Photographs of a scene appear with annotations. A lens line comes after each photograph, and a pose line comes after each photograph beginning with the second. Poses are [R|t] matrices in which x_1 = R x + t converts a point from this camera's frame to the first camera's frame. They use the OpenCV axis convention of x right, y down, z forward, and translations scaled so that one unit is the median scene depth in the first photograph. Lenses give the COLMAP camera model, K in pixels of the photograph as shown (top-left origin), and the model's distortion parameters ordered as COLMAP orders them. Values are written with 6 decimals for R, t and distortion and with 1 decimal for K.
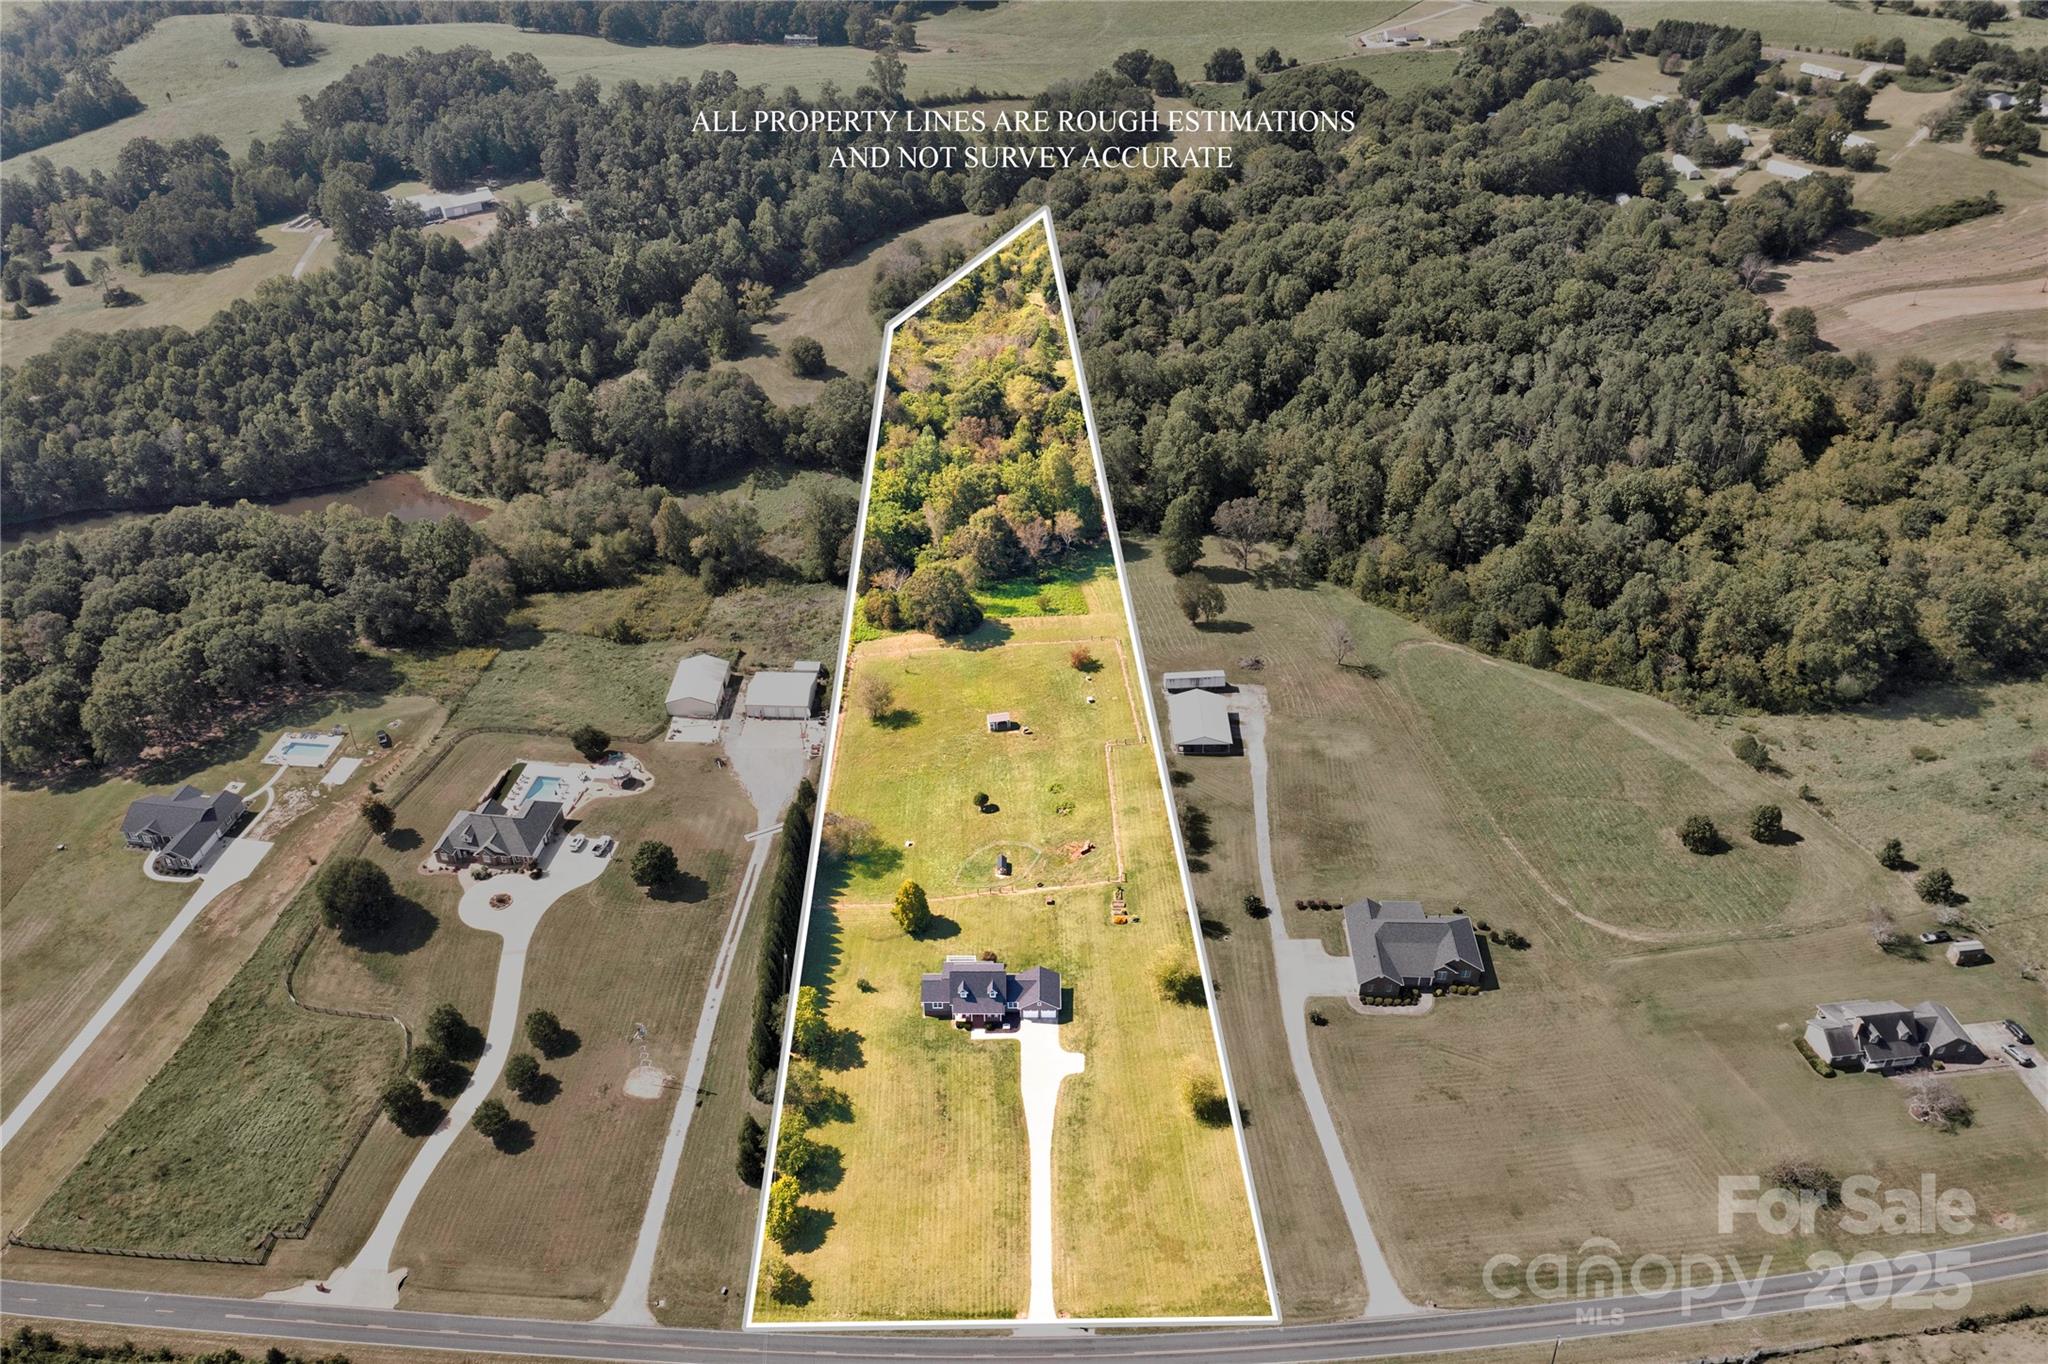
lens RADIAL K [[1601.8, 0, 1019.8], [0, 1601.8, 688.0], [0, 0, 1]] dist [-0.030402, 0.087990]
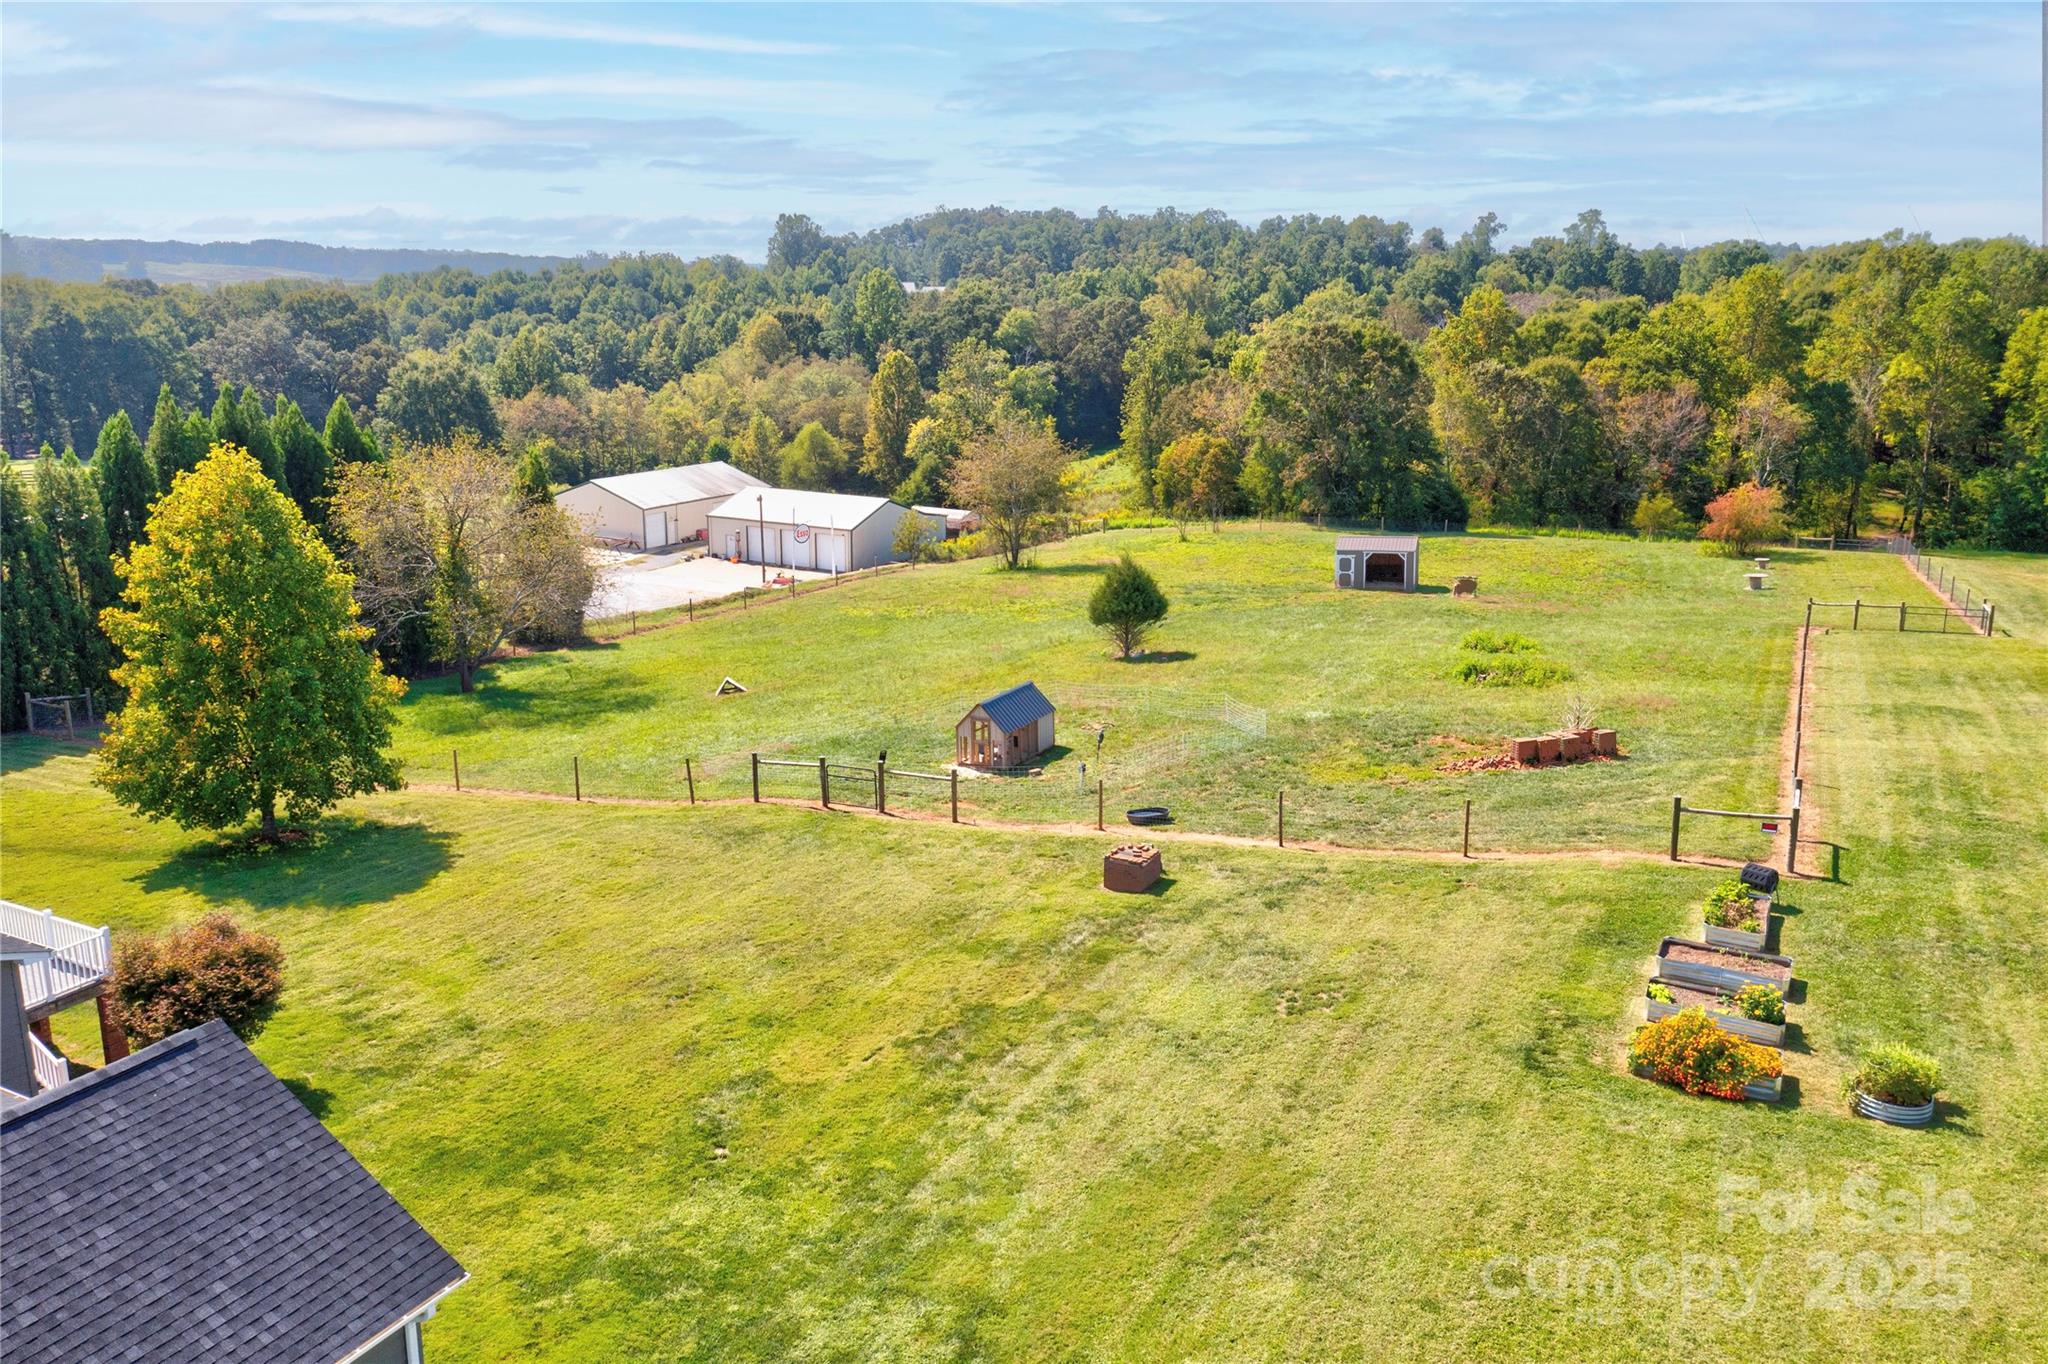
lens RADIAL K [[1601.8, 0, 1019.8], [0, 1601.8, 688.0], [0, 0, 1]] dist [-0.030402, 0.087990]
pose [[0.890514, 0.124665, -0.437543, 0.069527], [-0.272230, 0.916567, -0.292910, 0.173777], [0.364522, 0.379953, 0.850153, 0.963600]]
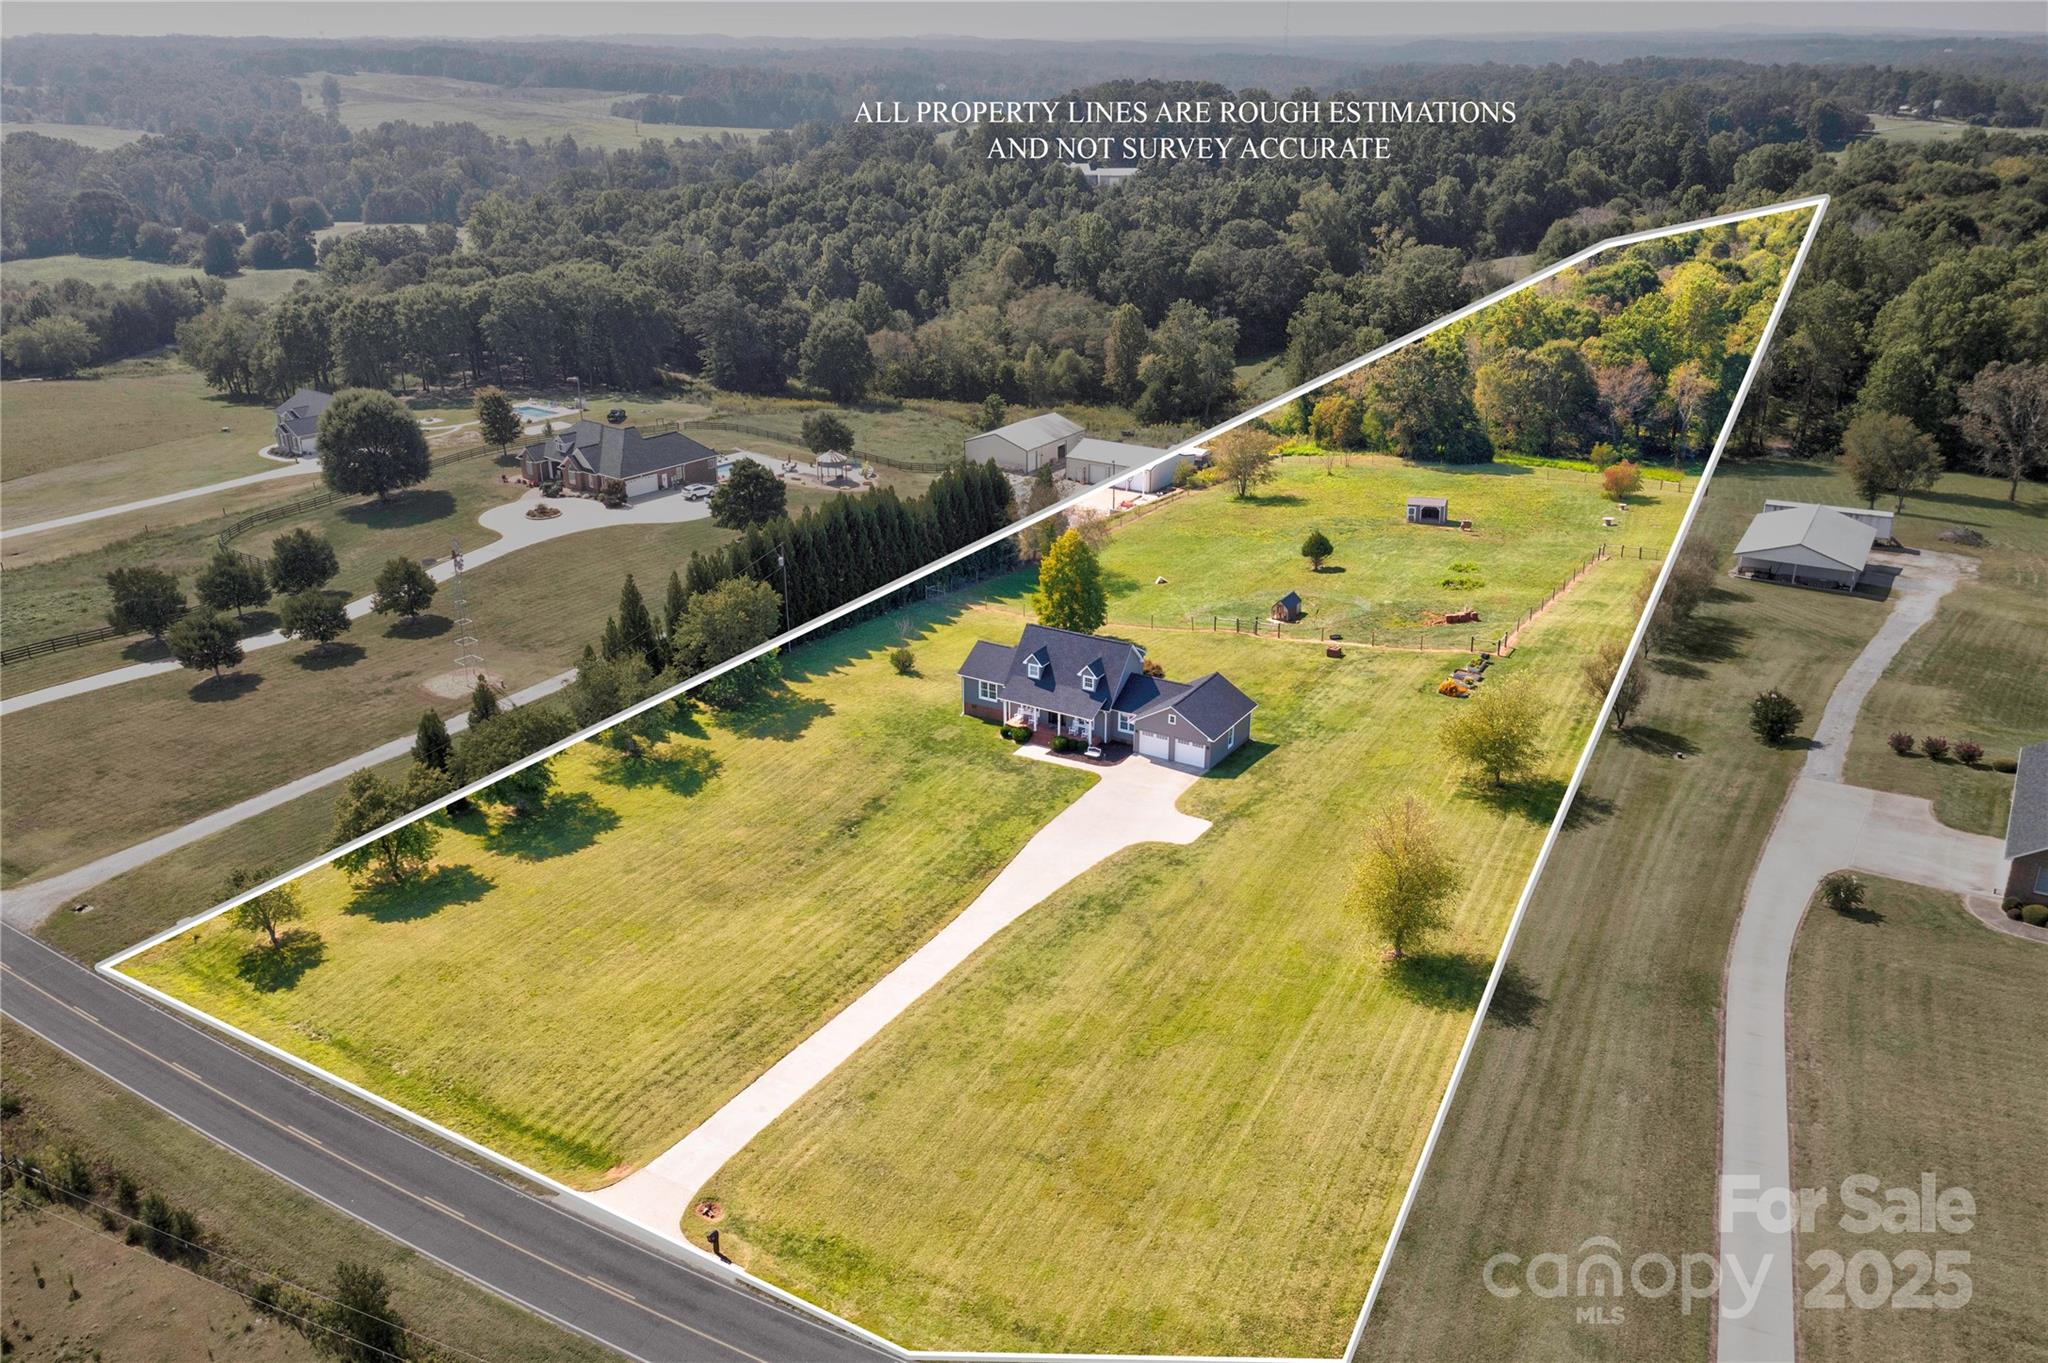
lens RADIAL K [[1601.8, 0, 1019.8], [0, 1601.8, 687.5], [0, 0, 1]] dist [-0.030402, 0.087990]
pose [[0.859551, 0.195198, -0.472303, 0.183537], [-0.296294, 0.943347, -0.149355, 0.266463], [0.416391, 0.268319, 0.868691, 0.588195]]
